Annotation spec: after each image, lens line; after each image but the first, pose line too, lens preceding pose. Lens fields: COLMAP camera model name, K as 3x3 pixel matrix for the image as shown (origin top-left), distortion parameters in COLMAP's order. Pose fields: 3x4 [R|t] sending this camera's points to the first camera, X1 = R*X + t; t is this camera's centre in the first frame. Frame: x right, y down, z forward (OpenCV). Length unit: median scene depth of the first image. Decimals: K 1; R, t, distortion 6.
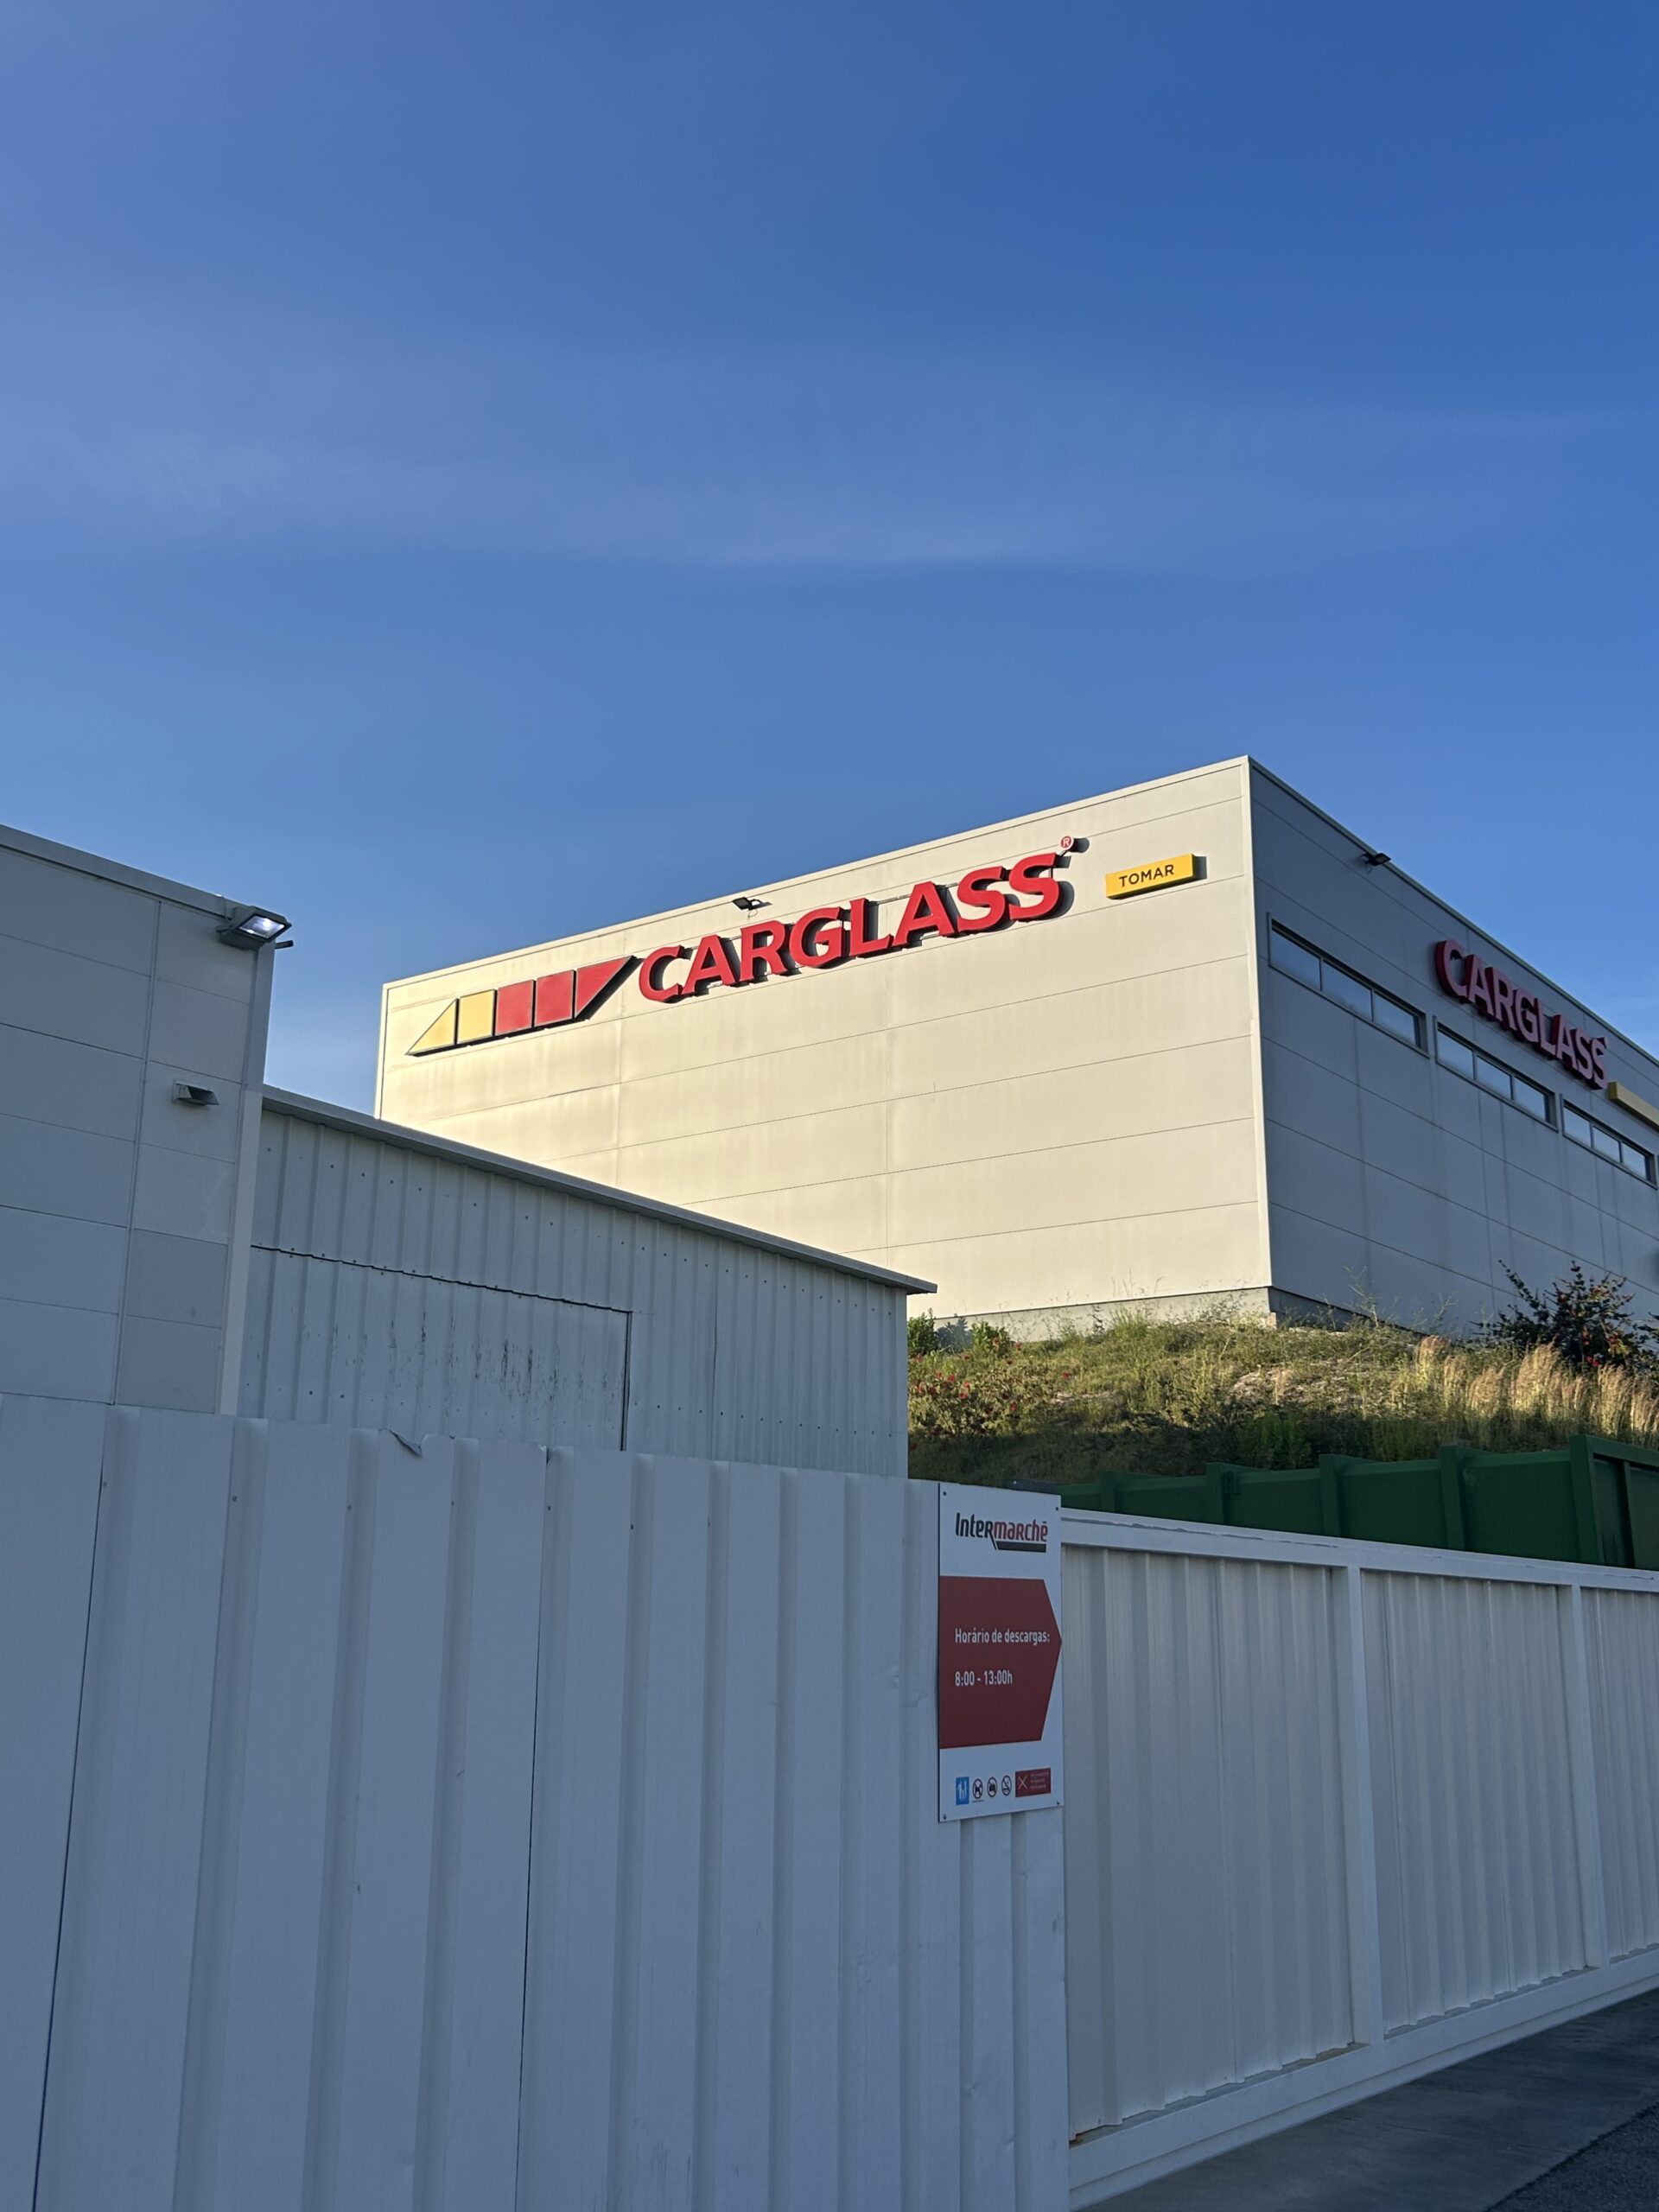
lens RADIAL K [[2049.7, 0, 830.0], [0, 2049.7, 1106.2], [0, 0, 1]] dist [0.116838, 0.000000]
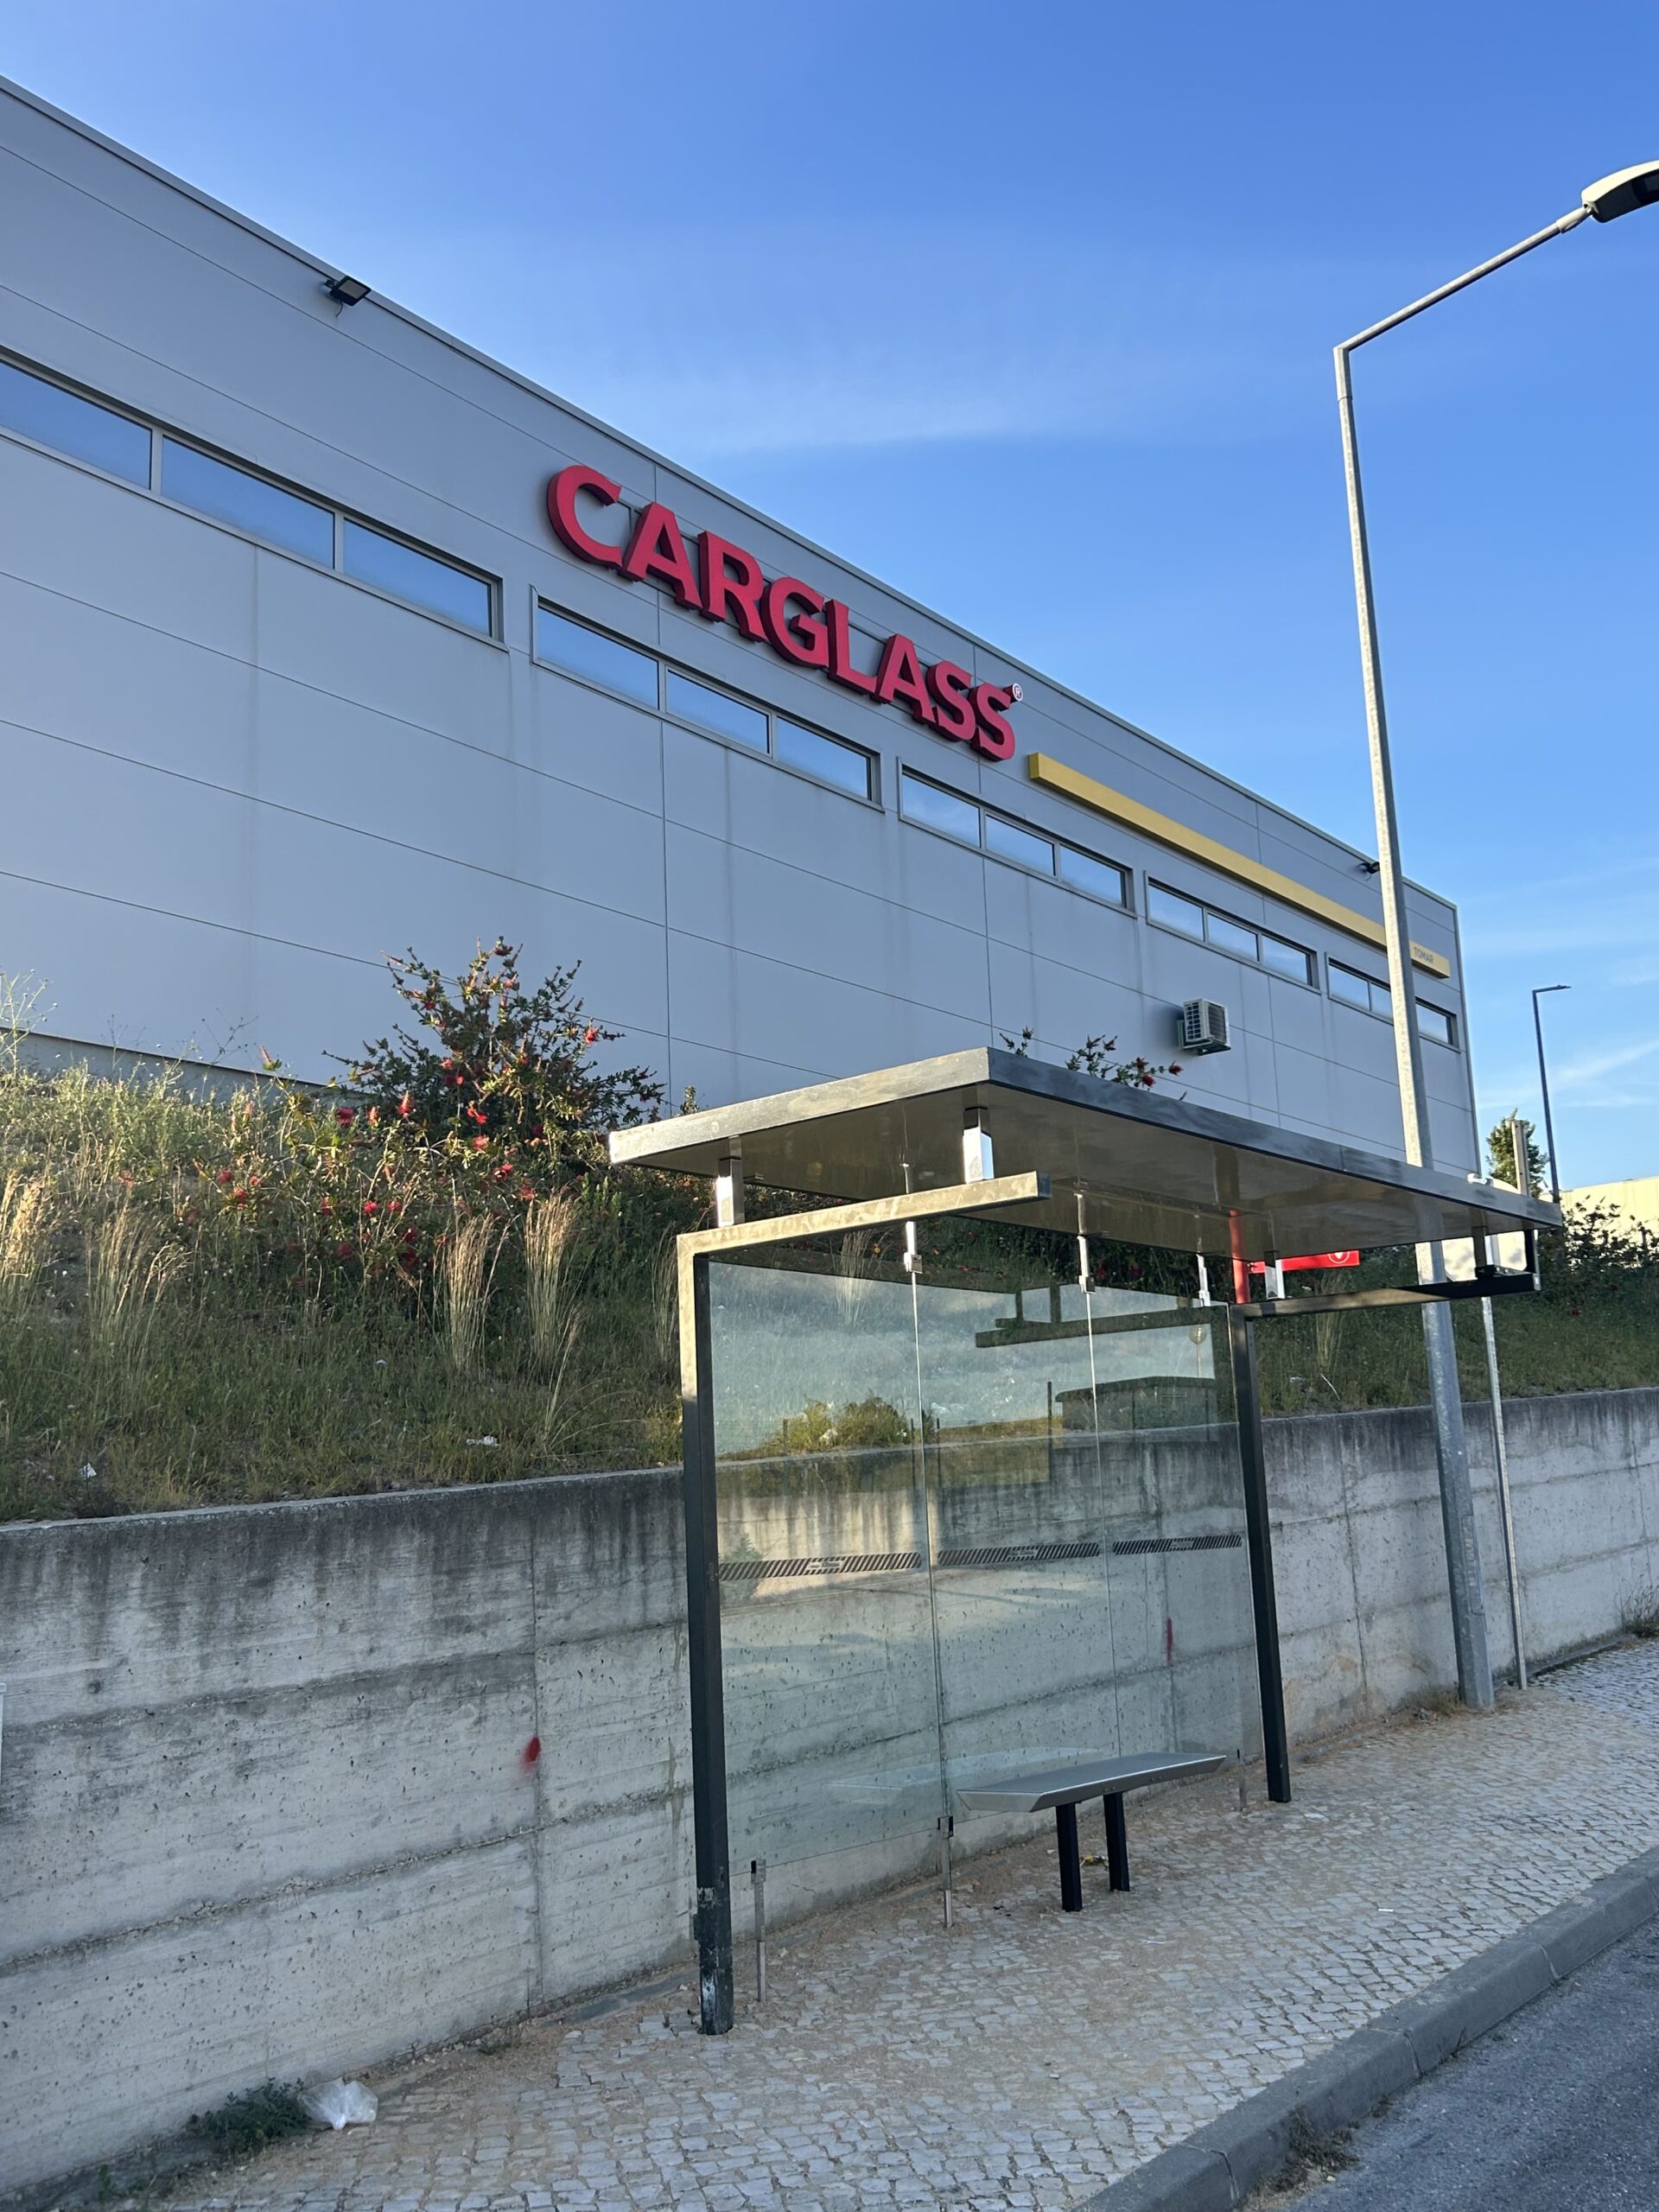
lens RADIAL K [[2049.7, 0, 830.0], [0, 2049.7, 1107.6], [0, 0, 1]] dist [0.116838, 0.000000]
pose [[0.991590, -0.129396, -0.002370, 0.302107], [0.129274, 0.991189, -0.028841, 0.105616], [0.006081, 0.028292, 0.999581, 0.375386]]
